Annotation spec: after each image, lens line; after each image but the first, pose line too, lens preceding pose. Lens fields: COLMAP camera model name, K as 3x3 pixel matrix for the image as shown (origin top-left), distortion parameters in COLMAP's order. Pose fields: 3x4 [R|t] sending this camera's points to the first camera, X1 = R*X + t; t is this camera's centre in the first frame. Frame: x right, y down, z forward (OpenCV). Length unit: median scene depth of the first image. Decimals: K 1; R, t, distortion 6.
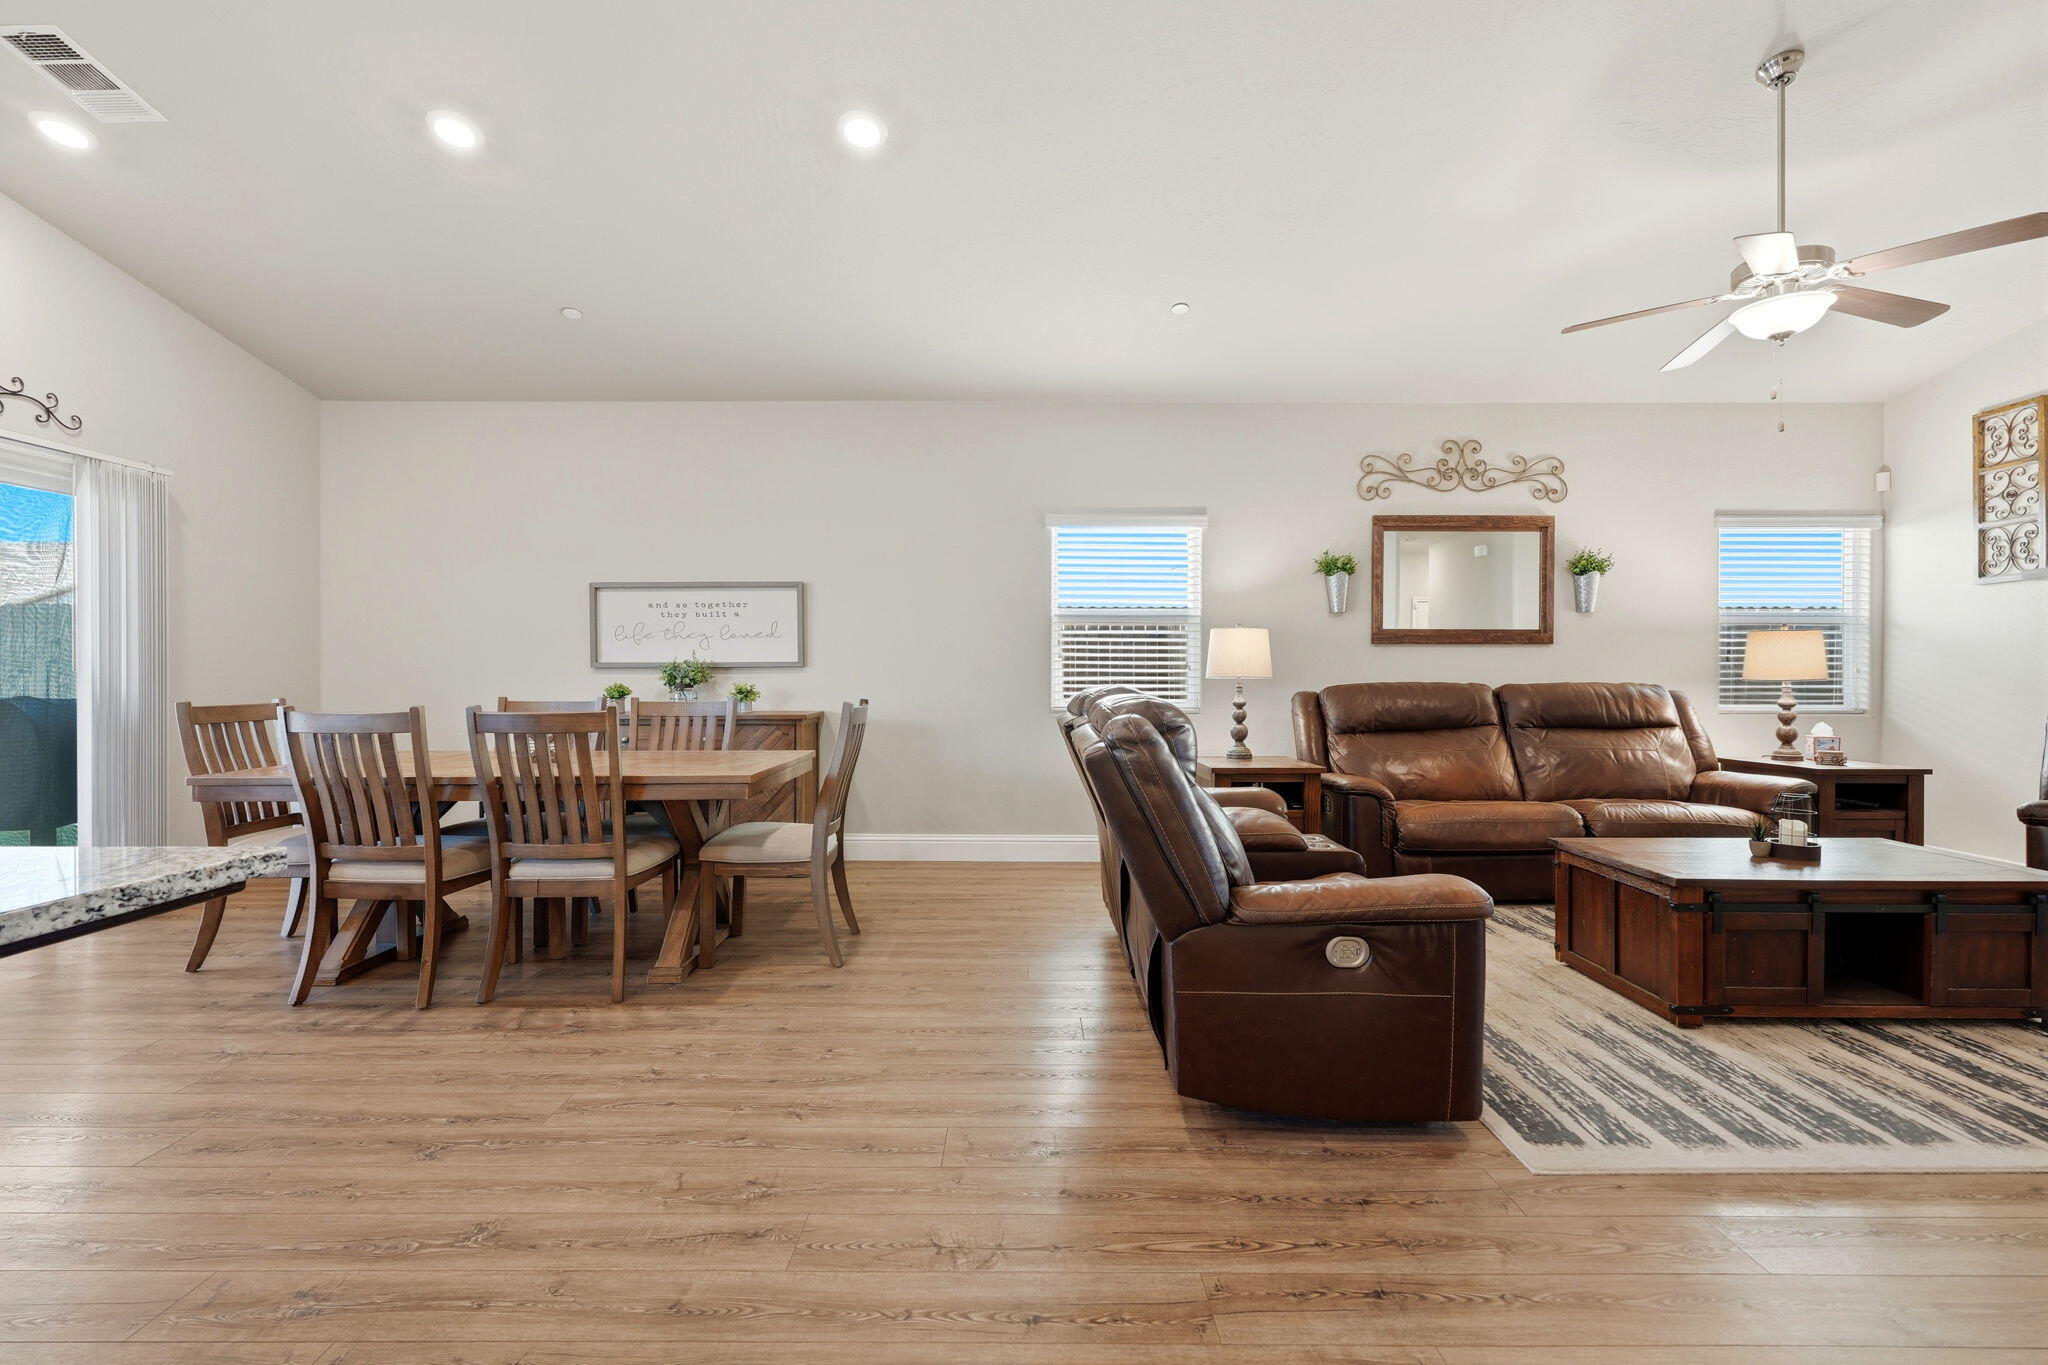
lens RADIAL K [[916.5, 0, 1023.6], [0, 916.5, 678.0], [0, 0, 1]] dist [0.002384, -0.000296]
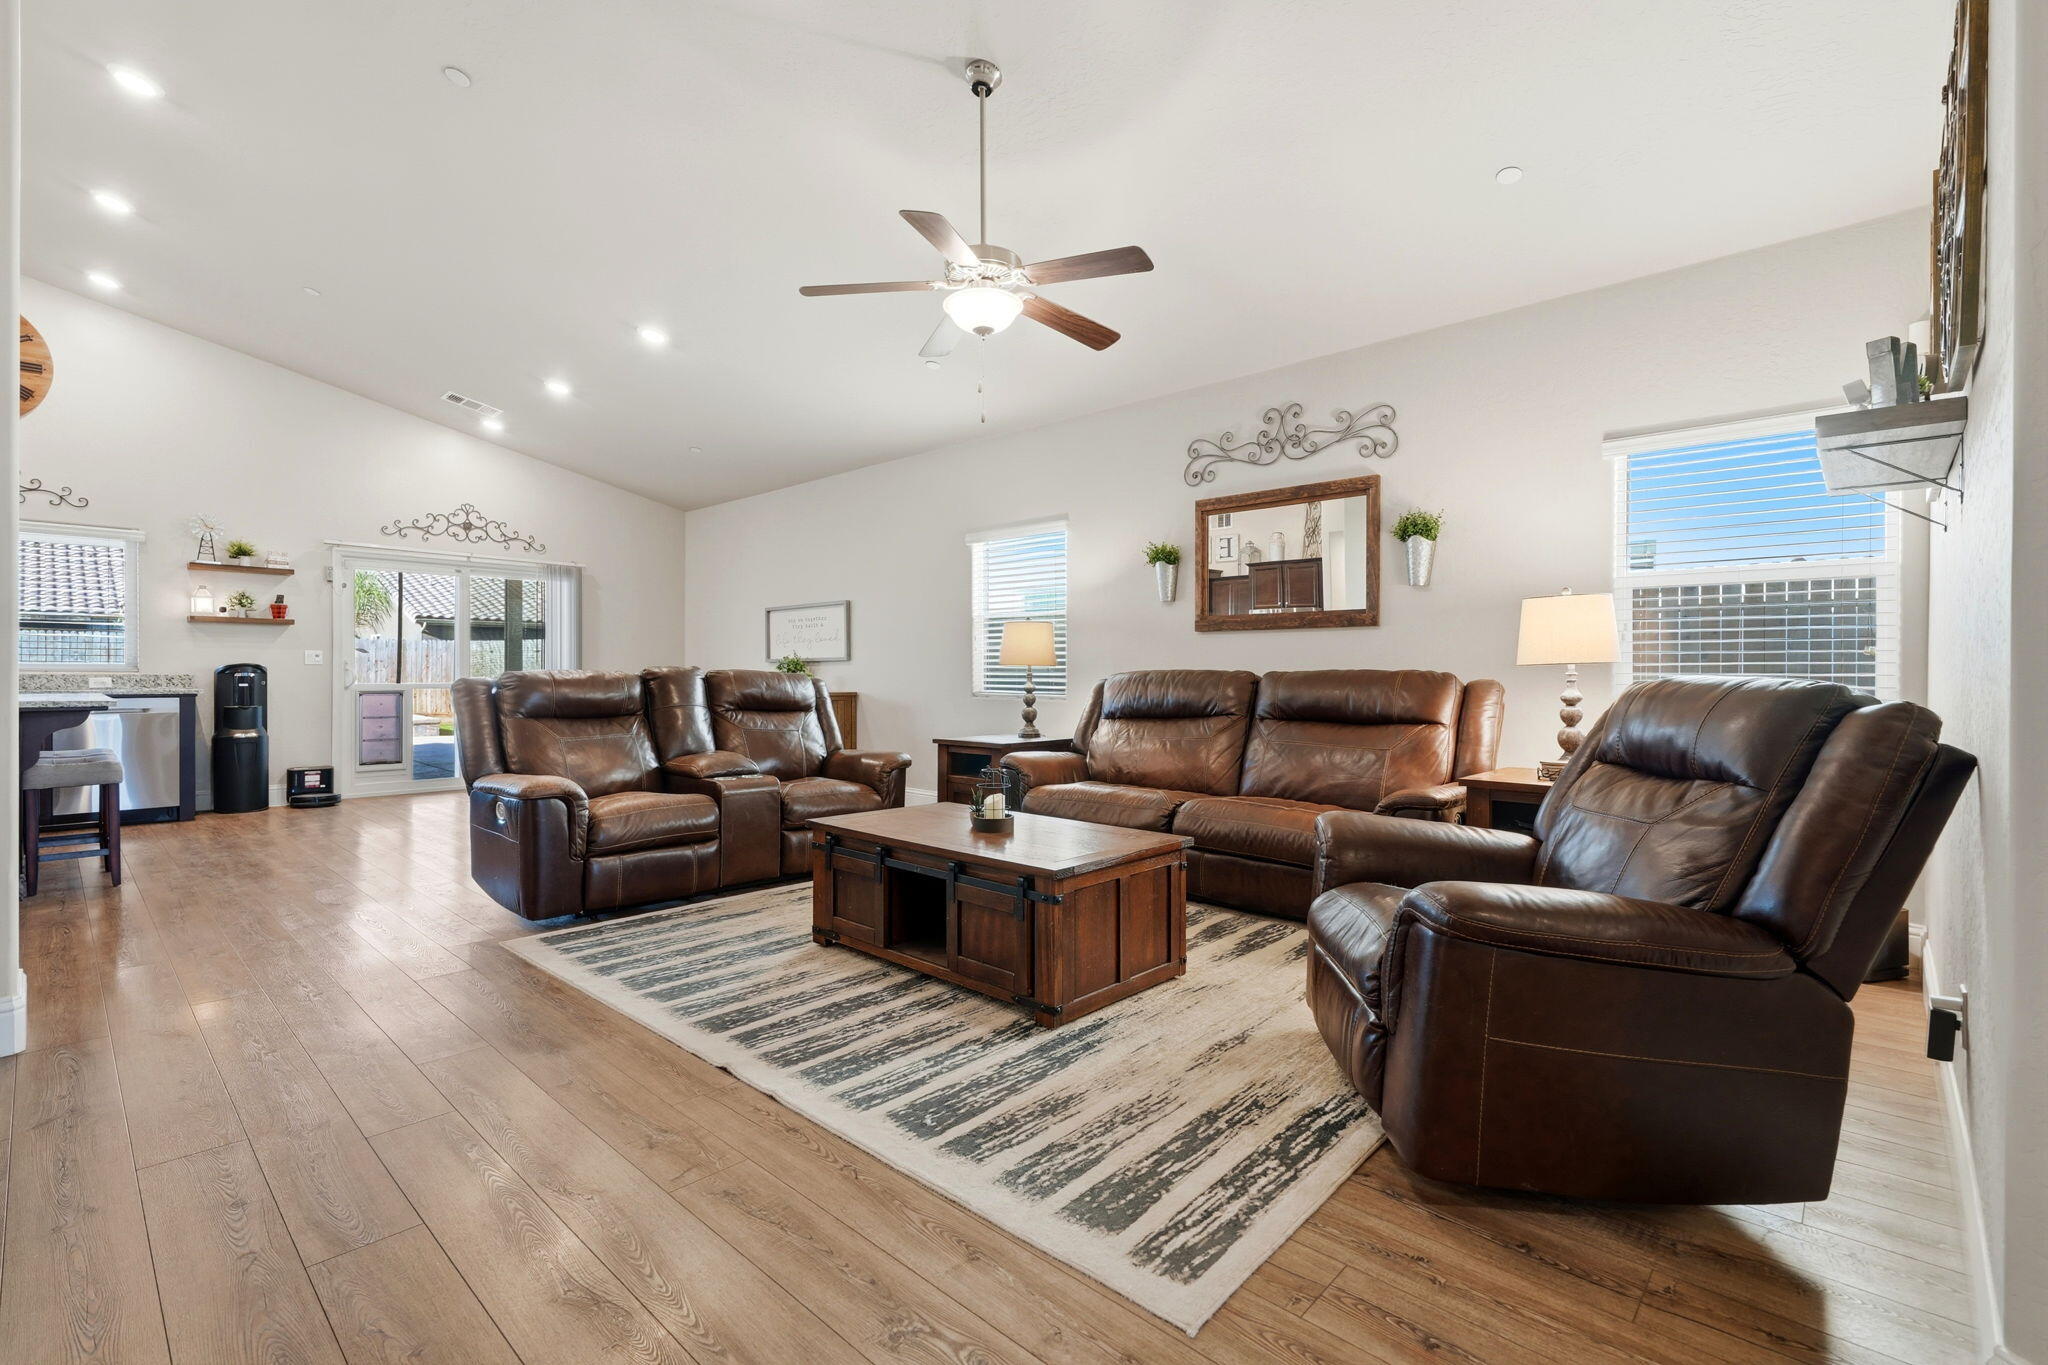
lens RADIAL K [[918.5, 0, 1026.5], [0, 918.5, 680.4], [0, 0, 1]] dist [-0.001915, -0.000265]
pose [[0.732188, 0.005242, -0.681083, 1.408343], [-0.005586, 0.999983, 0.001692, 0.021934], [0.681080, 0.002566, 0.732205, 0.238218]]
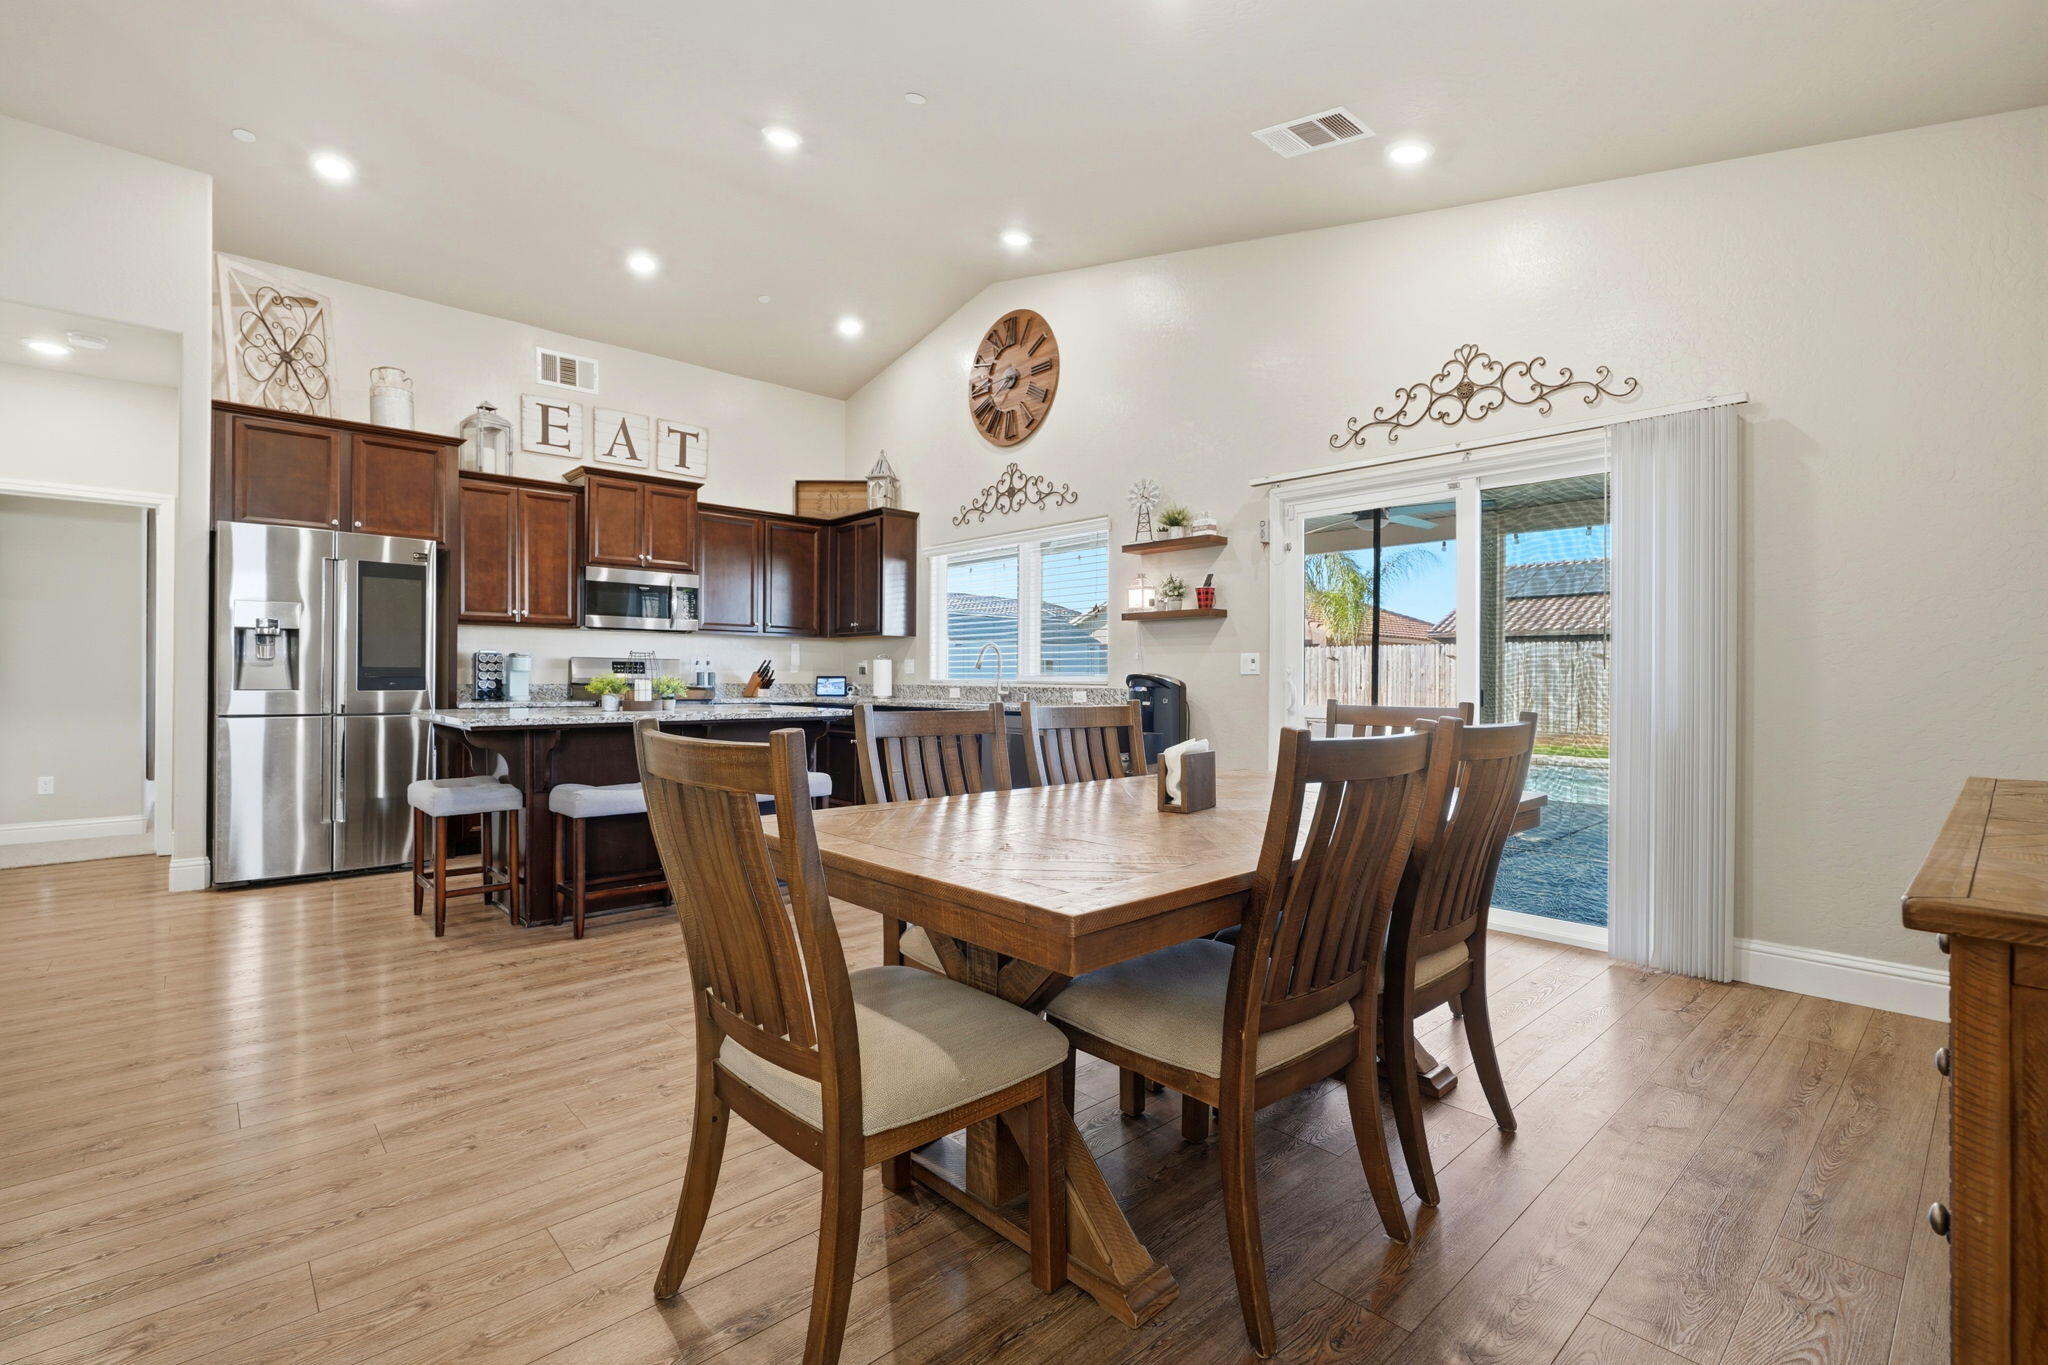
lens RADIAL K [[913.3, 0, 1026.8], [0, 913.3, 680.3], [0, 0, 1]] dist [-0.000047, 0.000050]
pose [[-0.737037, -0.003838, -0.675841, -0.026120], [-0.009413, 0.999945, 0.004587, 0.003796], [0.675787, 0.009742, -0.737033, 1.432144]]
